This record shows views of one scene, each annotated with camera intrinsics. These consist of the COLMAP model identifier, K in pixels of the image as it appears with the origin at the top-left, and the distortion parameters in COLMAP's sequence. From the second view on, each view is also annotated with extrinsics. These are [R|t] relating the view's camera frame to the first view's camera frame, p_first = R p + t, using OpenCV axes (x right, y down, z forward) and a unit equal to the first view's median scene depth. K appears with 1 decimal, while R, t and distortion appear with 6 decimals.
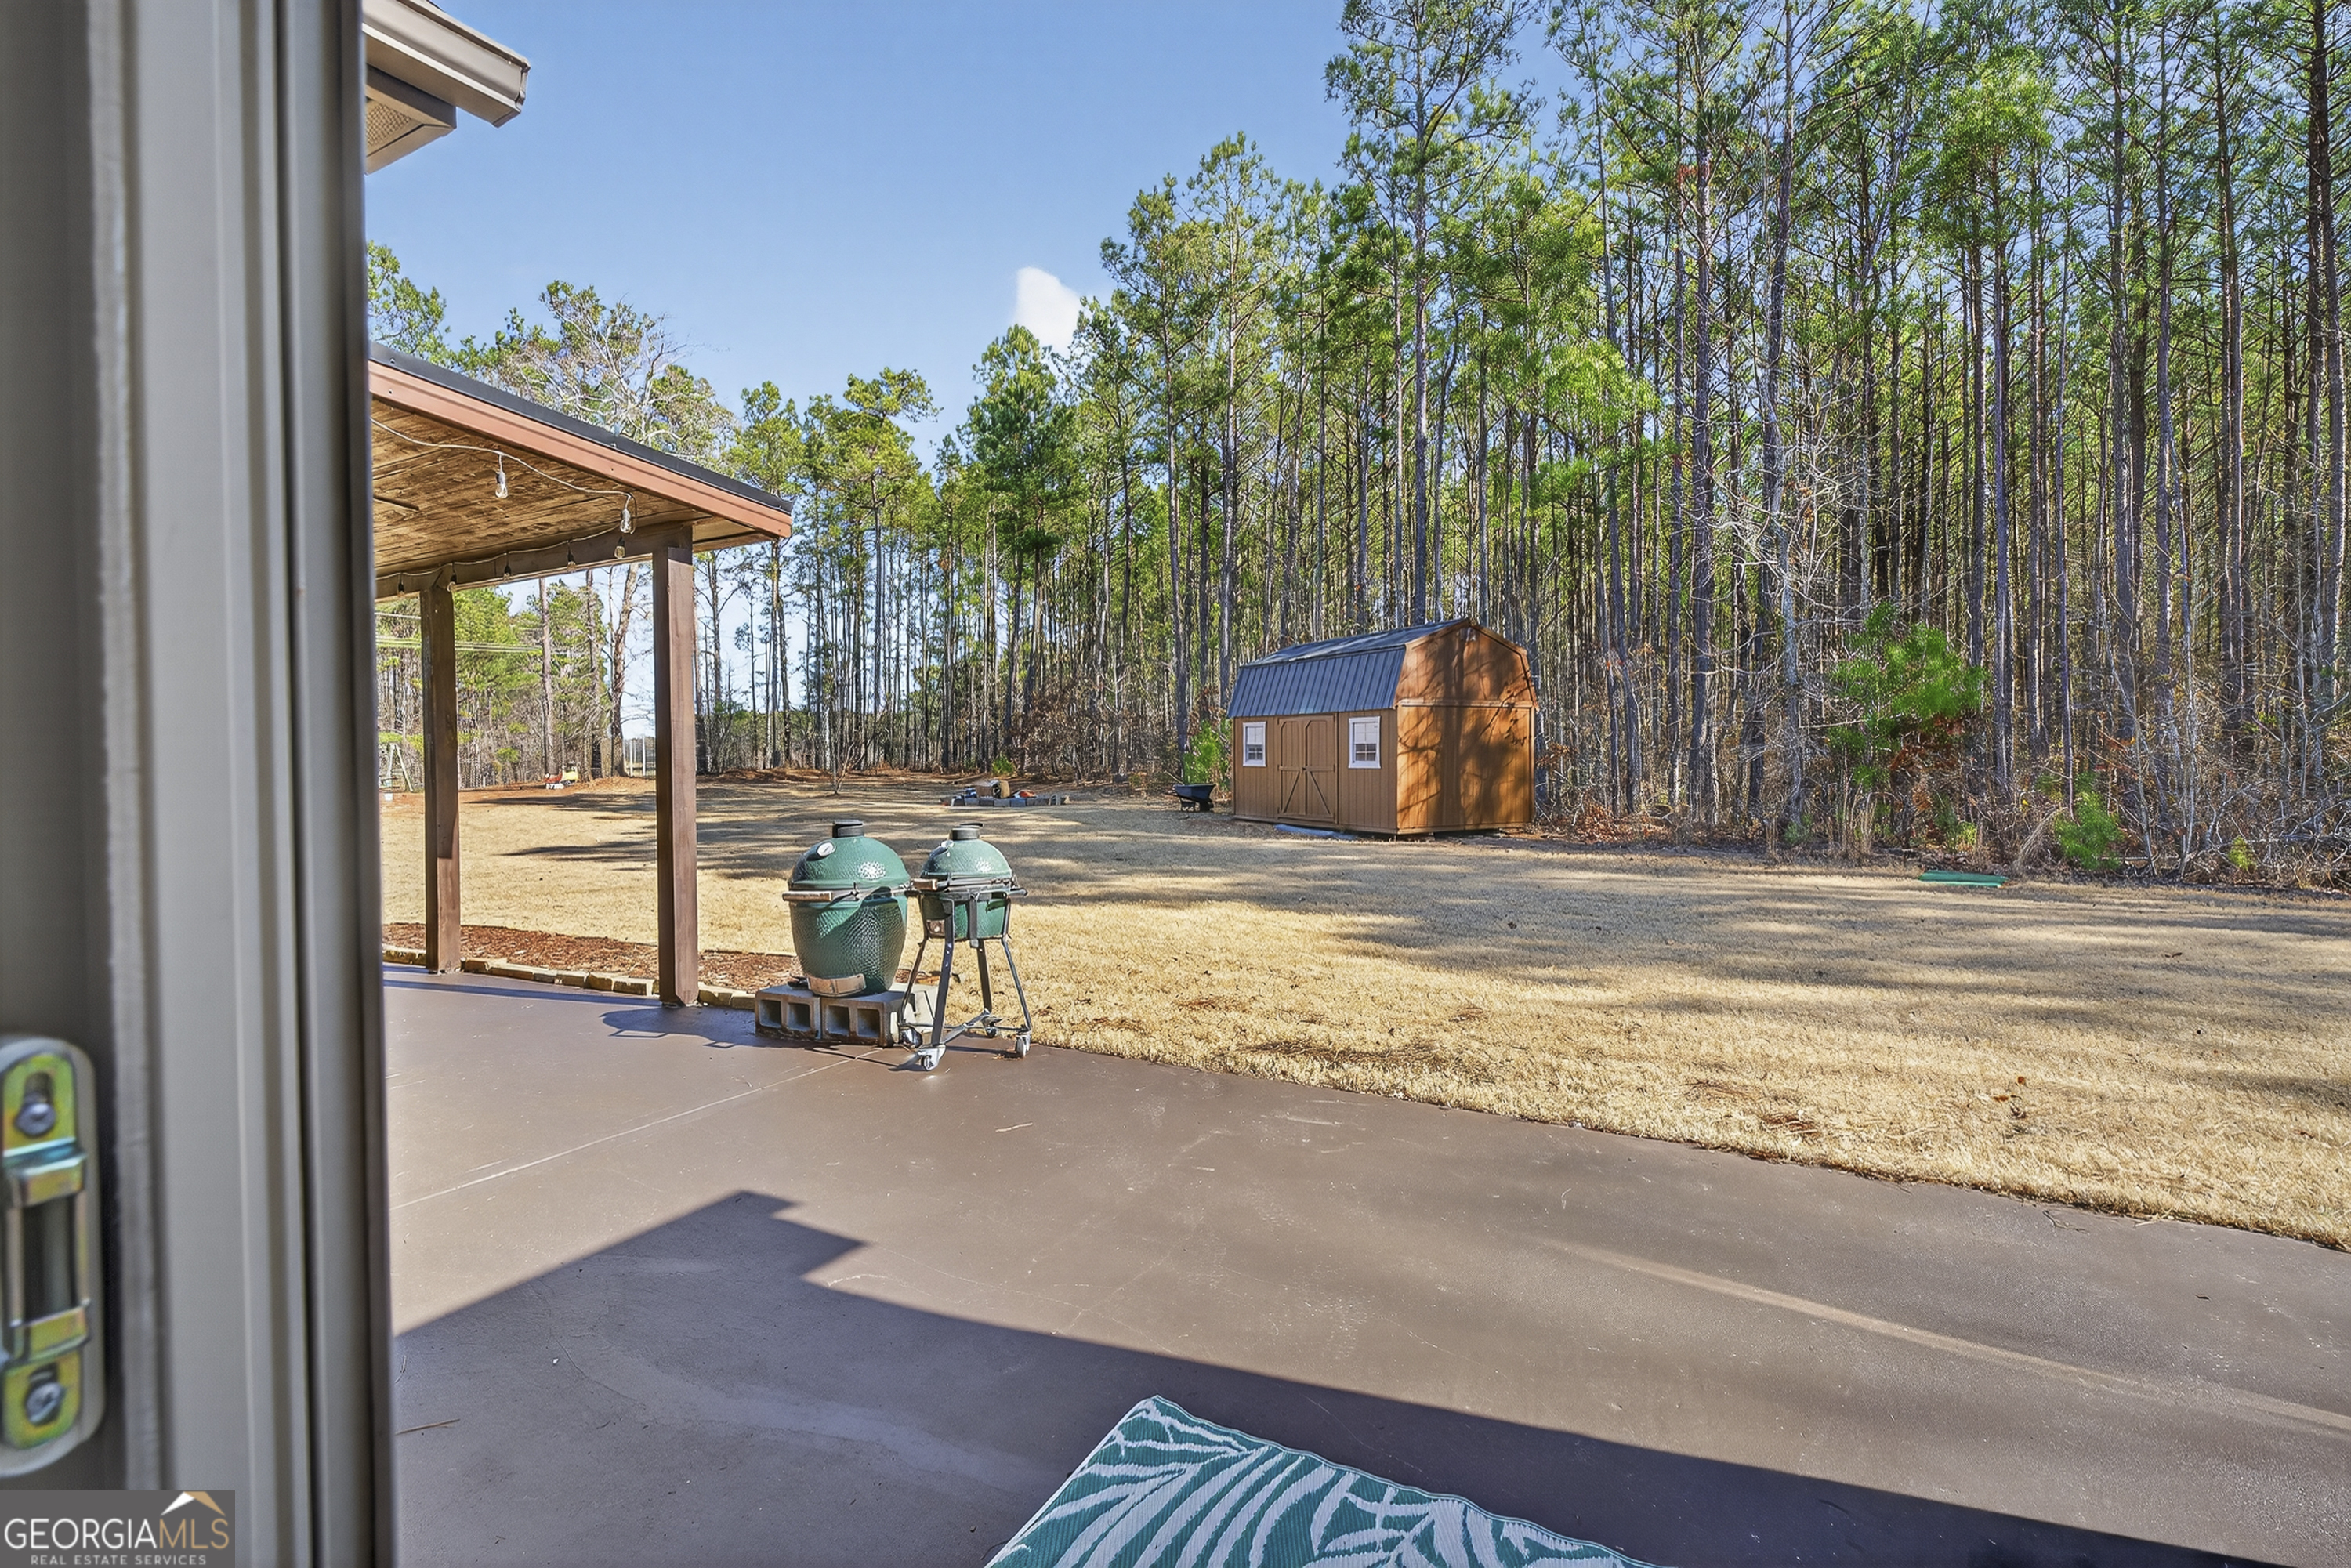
lens RADIAL K [[1044.1, 0, 1171.5], [0, 1044.1, 781.0], [0, 0, 1]] dist [-0.003089, 0.000009]
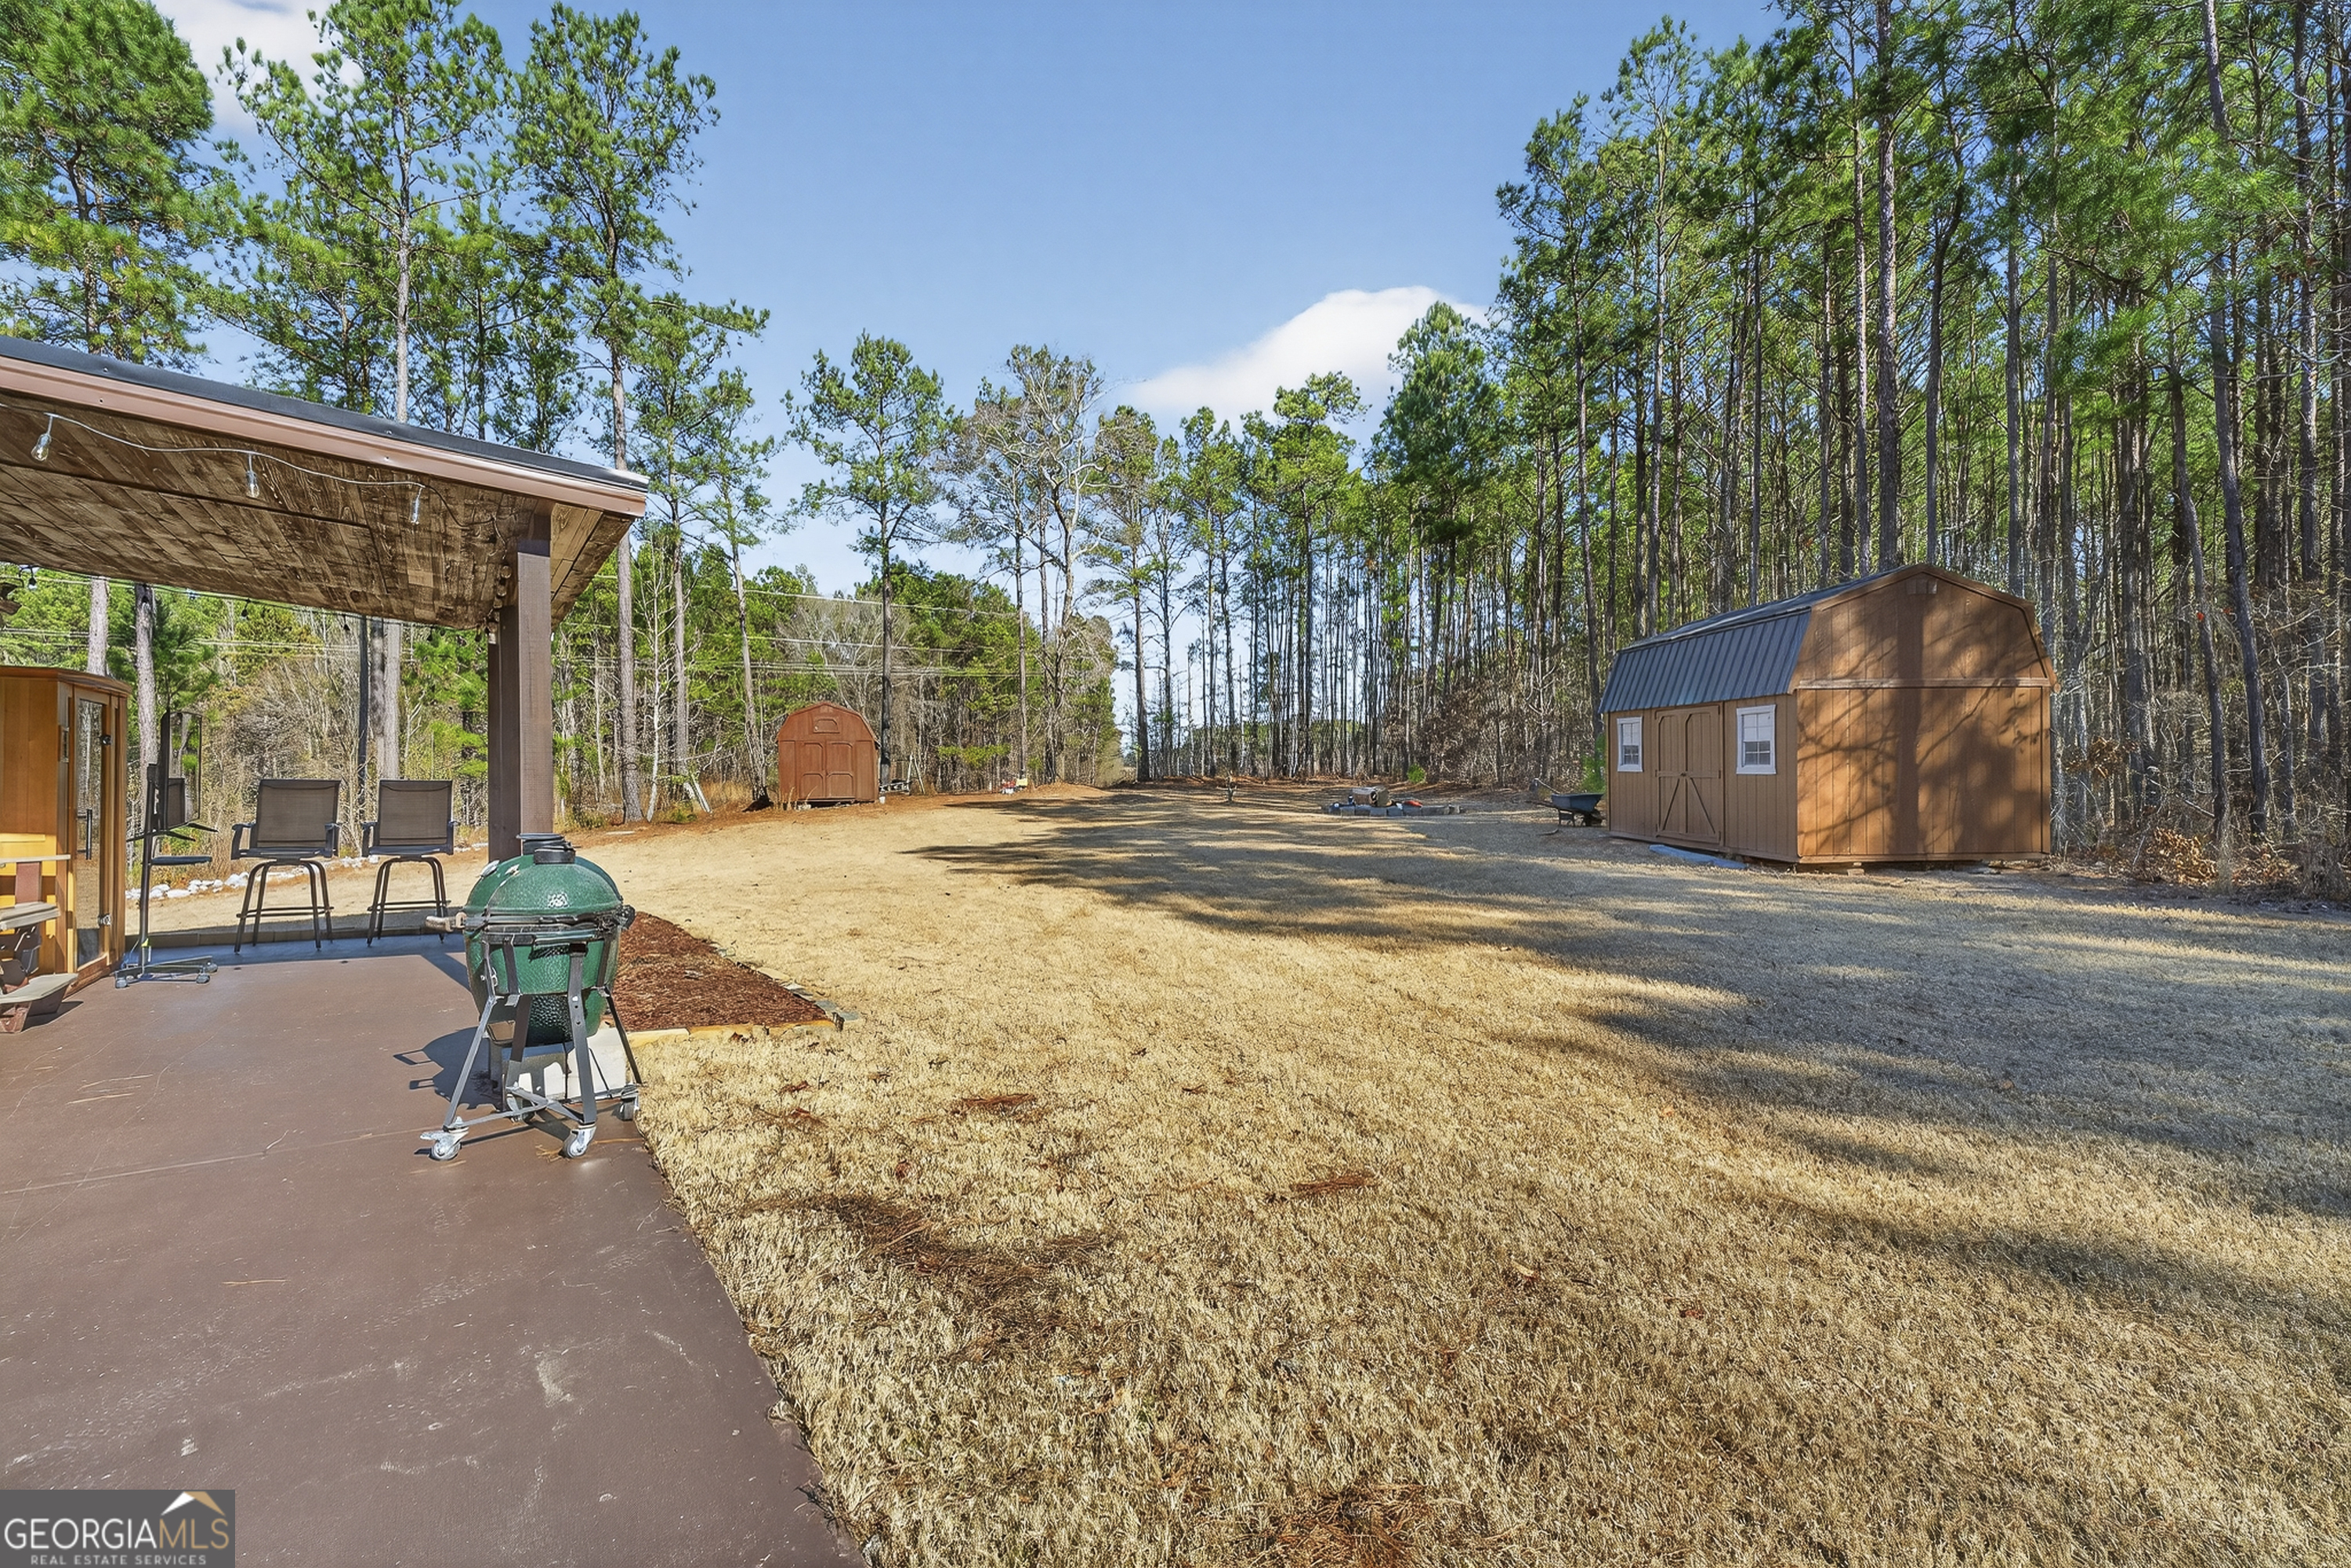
lens RADIAL K [[1044.1, 0, 1172.1], [0, 1044.1, 779.6], [0, 0, 1]] dist [-0.003089, 0.000009]
pose [[0.894088, 0.001476, -0.447889, 0.137764], [-0.005188, 0.999962, -0.007062, -0.000832], [0.447861, 0.008638, 0.894061, 0.125739]]
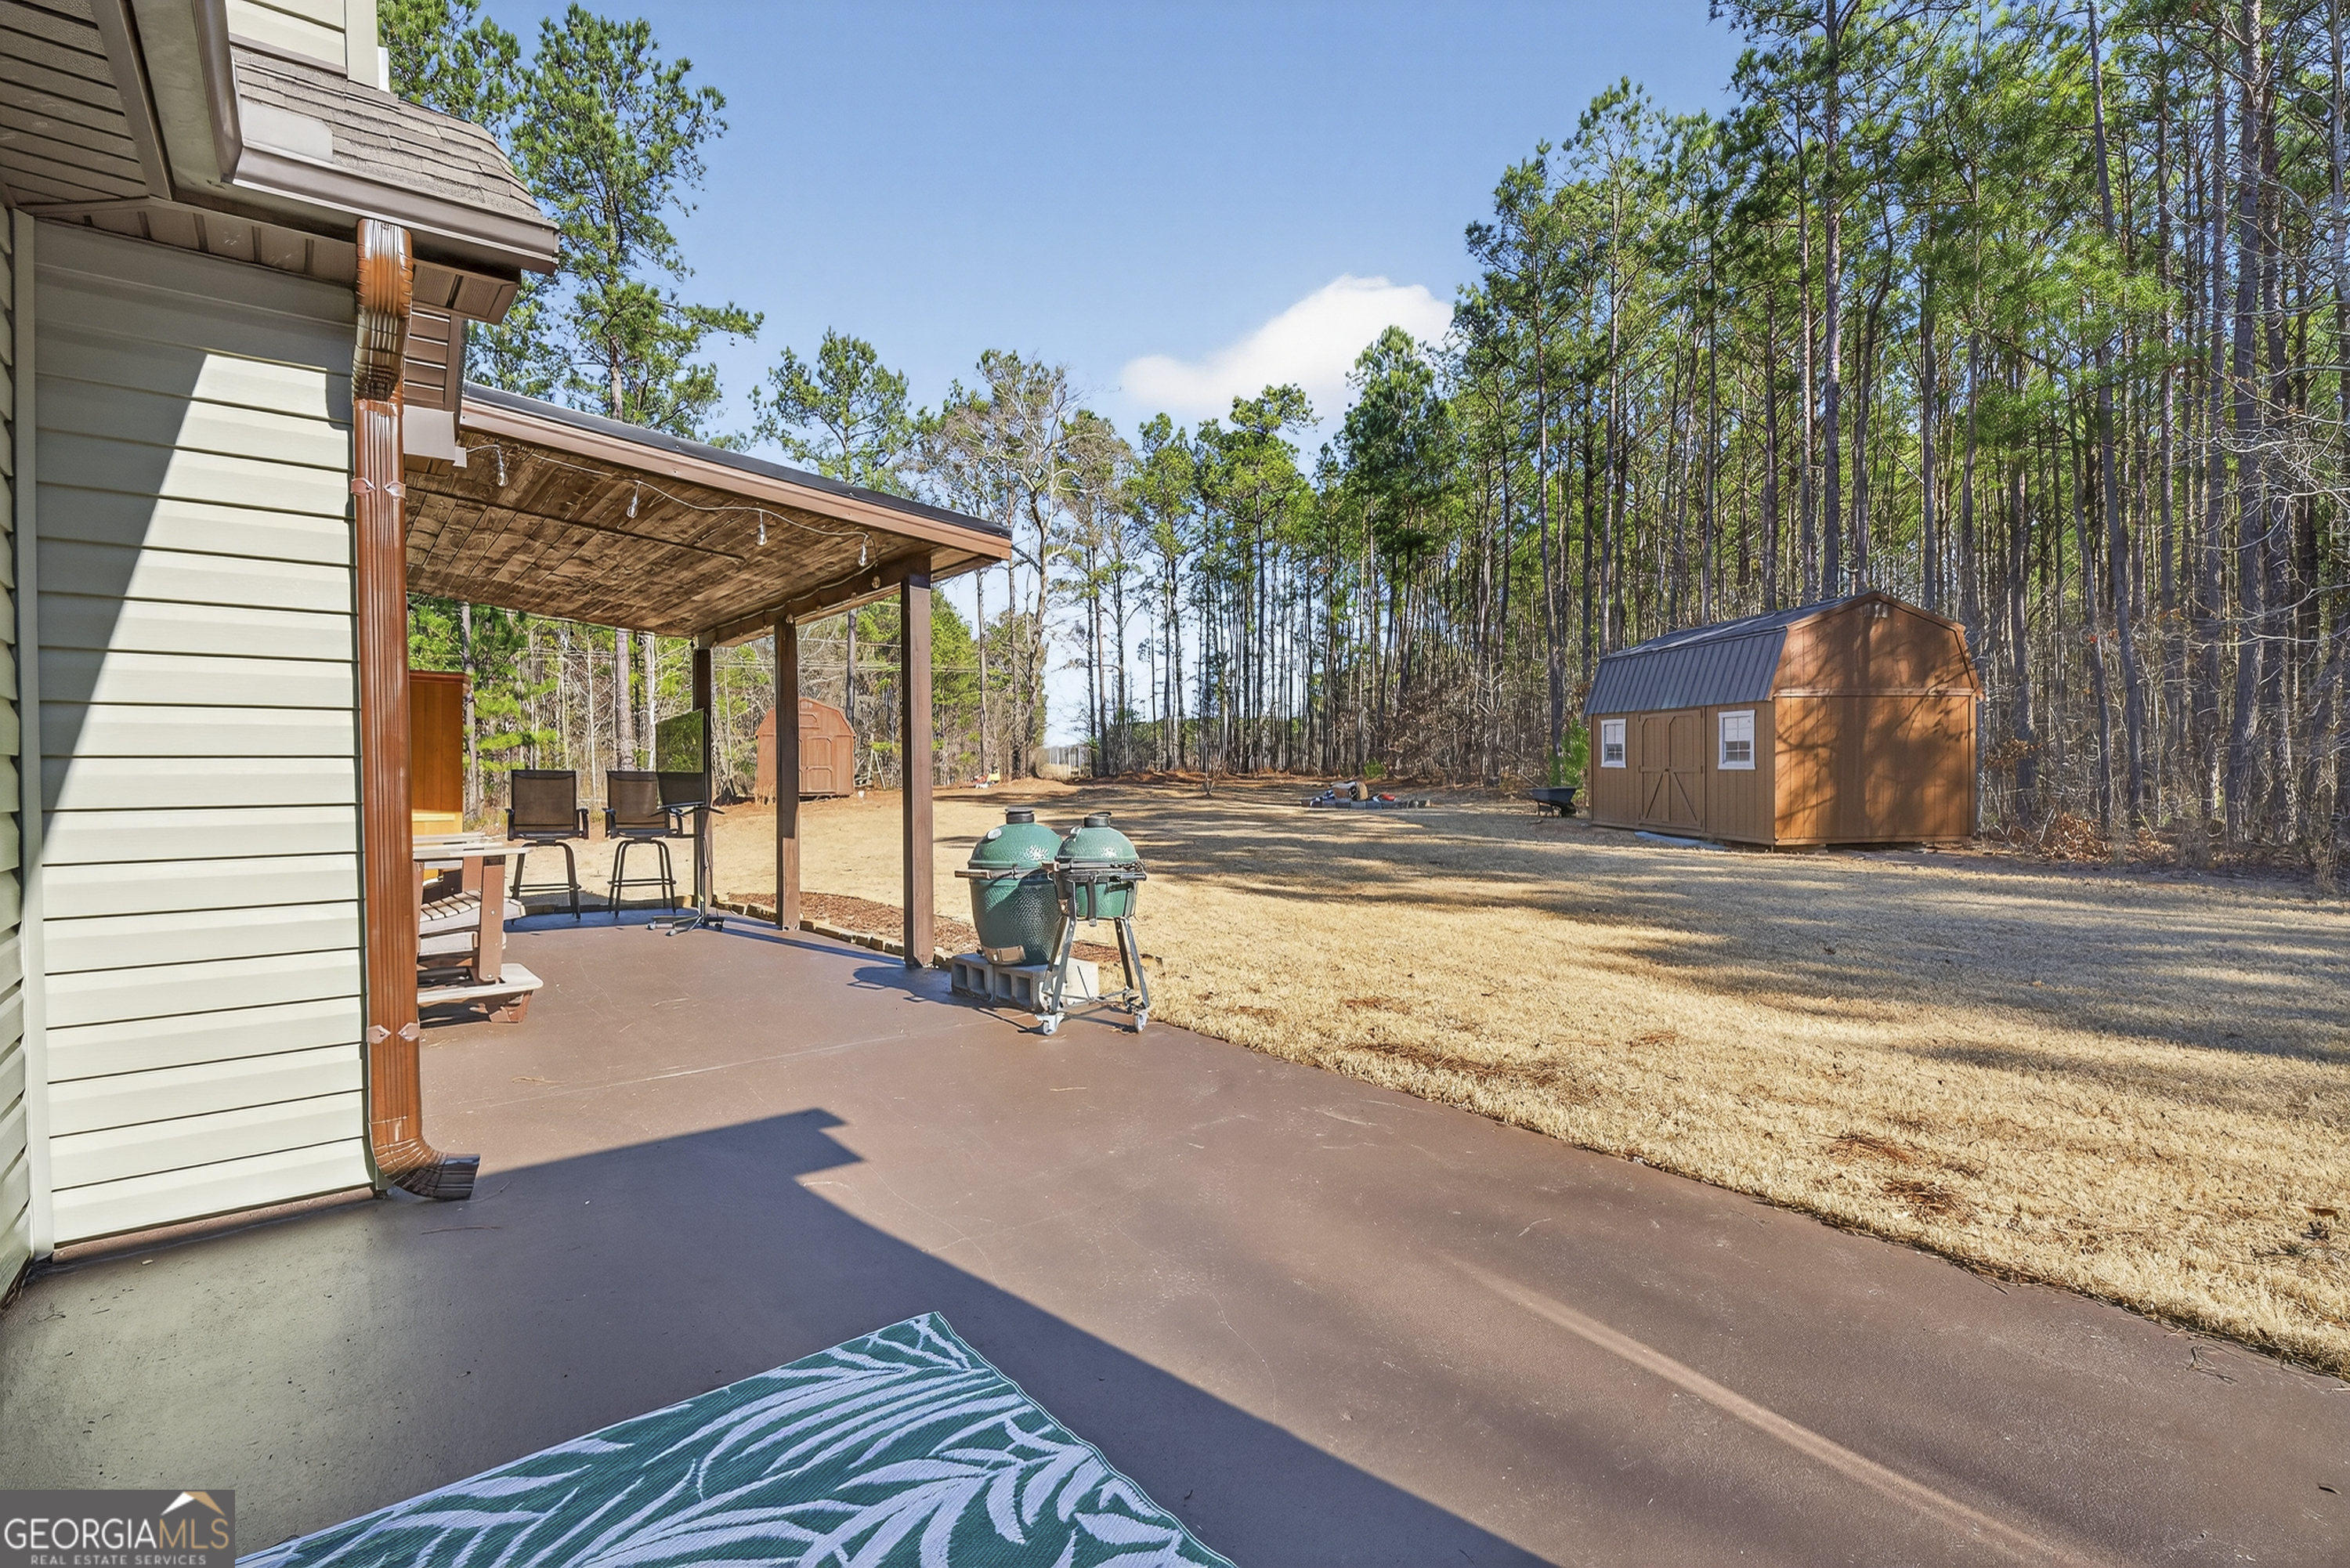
lens RADIAL K [[1043.6, 0, 1168.4], [0, 1043.6, 779.0], [0, 0, 1]] dist [-0.003089, 0.000009]
pose [[0.926703, 0.003822, -0.375775, 0.067939], [-0.005949, 0.999972, -0.004498, 0.002656], [0.375748, 0.006404, 0.926700, 0.006010]]
